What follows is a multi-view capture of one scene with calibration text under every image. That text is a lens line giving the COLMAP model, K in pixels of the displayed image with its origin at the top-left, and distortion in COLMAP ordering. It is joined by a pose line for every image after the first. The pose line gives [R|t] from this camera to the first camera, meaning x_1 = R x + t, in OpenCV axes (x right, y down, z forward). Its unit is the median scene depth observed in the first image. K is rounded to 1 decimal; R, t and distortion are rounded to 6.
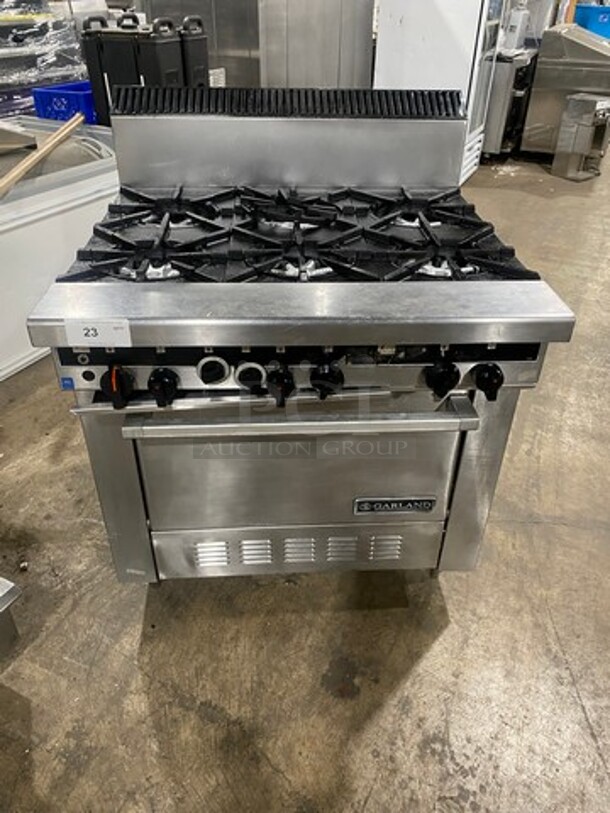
lens RADIAL K [[615.0, 0, 308.2], [0, 615.0, 408.1], [0, 0, 1]] dist [0.016233, -0.021454]
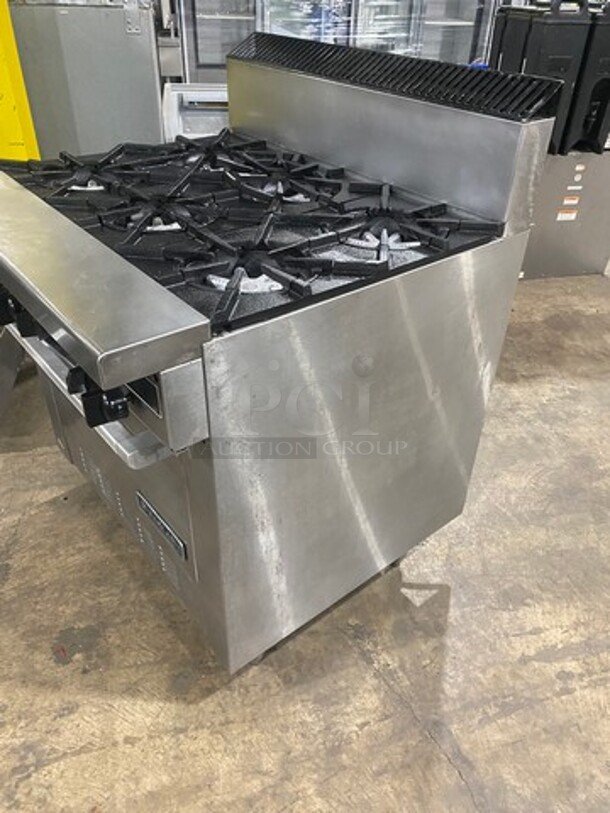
lens RADIAL K [[615.0, 0, 307.3], [0, 615.0, 404.3], [0, 0, 1]] dist [0.016233, -0.021454]
pose [[0.585616, 0.463753, -0.664821, 0.736822], [-0.473706, 0.861340, 0.183566, -0.234284], [0.657766, 0.207431, 0.724097, 0.461785]]
